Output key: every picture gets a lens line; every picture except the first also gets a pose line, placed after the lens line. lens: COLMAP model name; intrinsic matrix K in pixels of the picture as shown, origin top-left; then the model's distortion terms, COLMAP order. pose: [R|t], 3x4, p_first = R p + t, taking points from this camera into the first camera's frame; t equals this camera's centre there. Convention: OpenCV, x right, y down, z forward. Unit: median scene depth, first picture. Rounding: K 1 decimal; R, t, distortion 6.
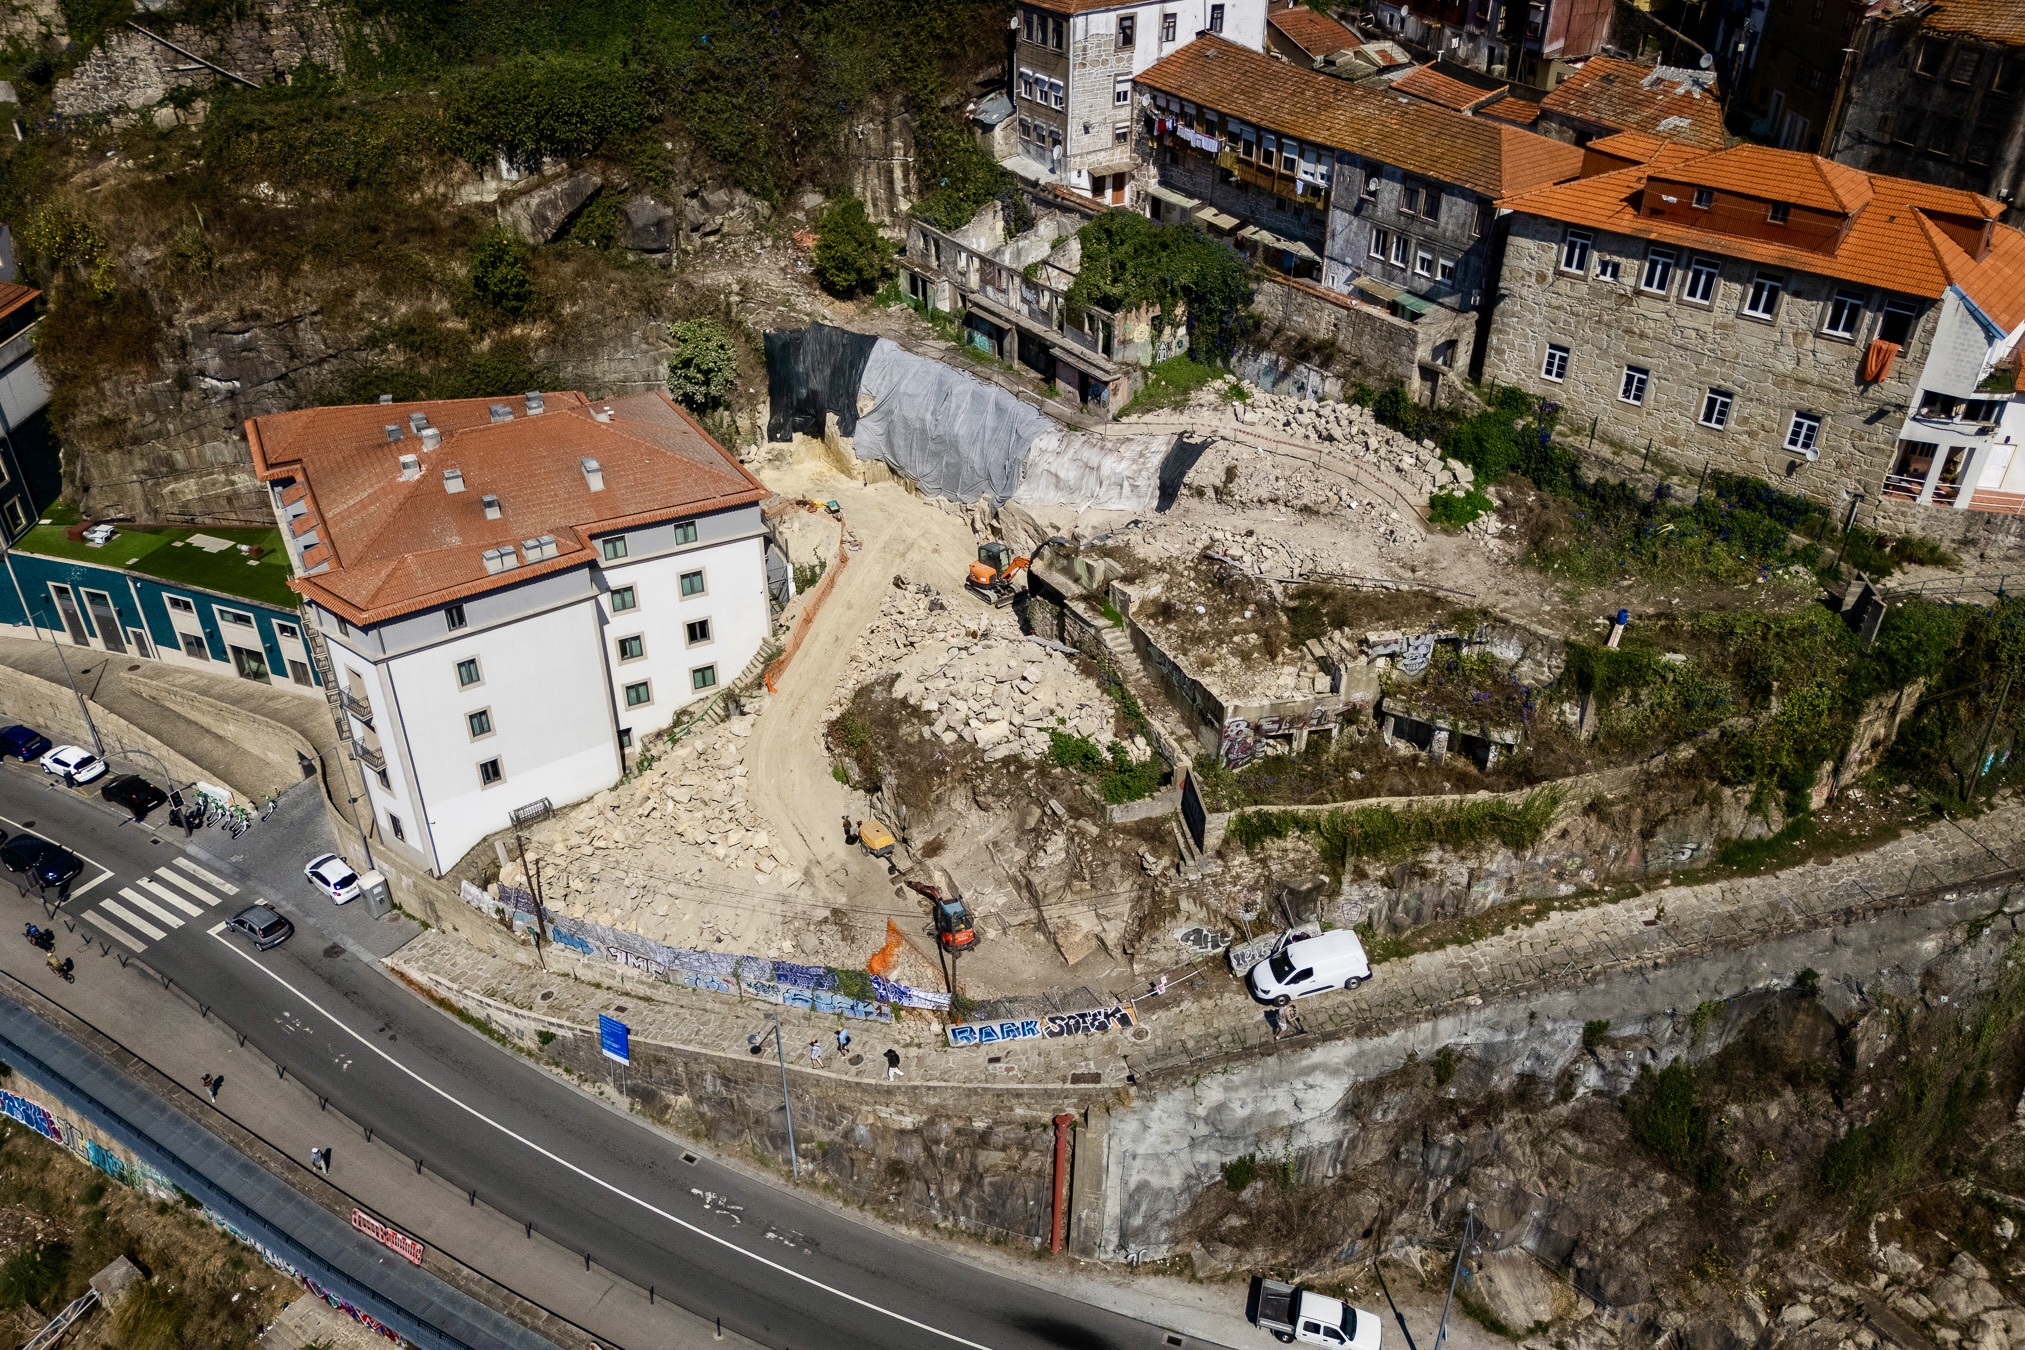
lens RADIAL K [[1619.1, 0, 1012.5], [0, 1619.1, 675.0], [0, 0, 1]] dist [0.041660, 0.000627]
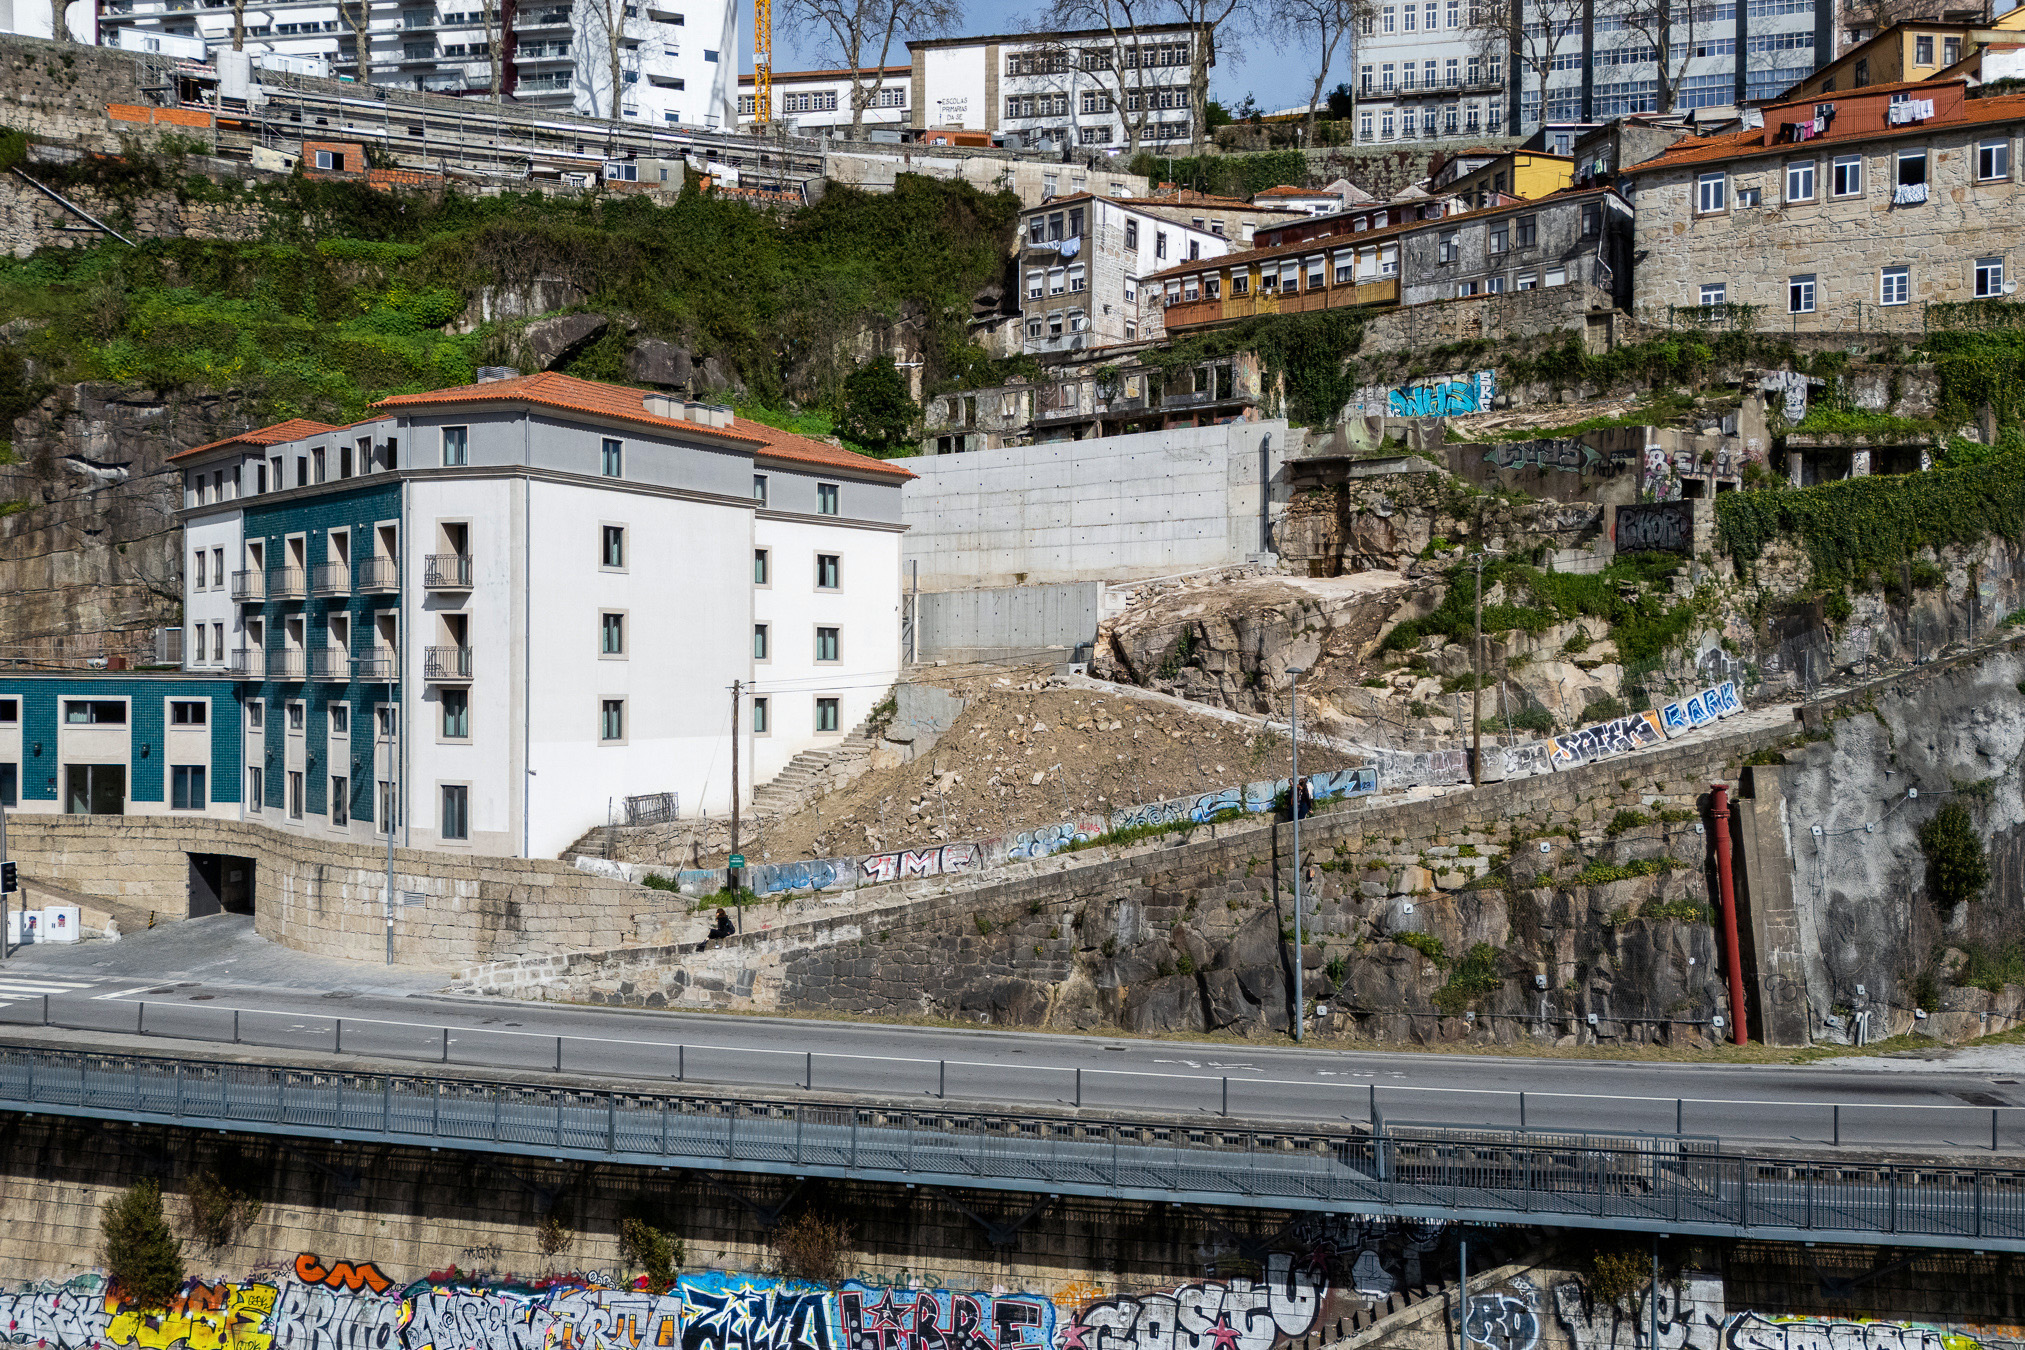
lens RADIAL K [[1619.1, 0, 1012.5], [0, 1619.1, 675.0], [0, 0, 1]] dist [0.041660, 0.000627]
pose [[0.948189, 0.008464, 0.317594, -0.423279], [0.171976, 0.826856, -0.535475, 0.493613], [-0.267137, 0.562349, 0.782561, 0.454369]]
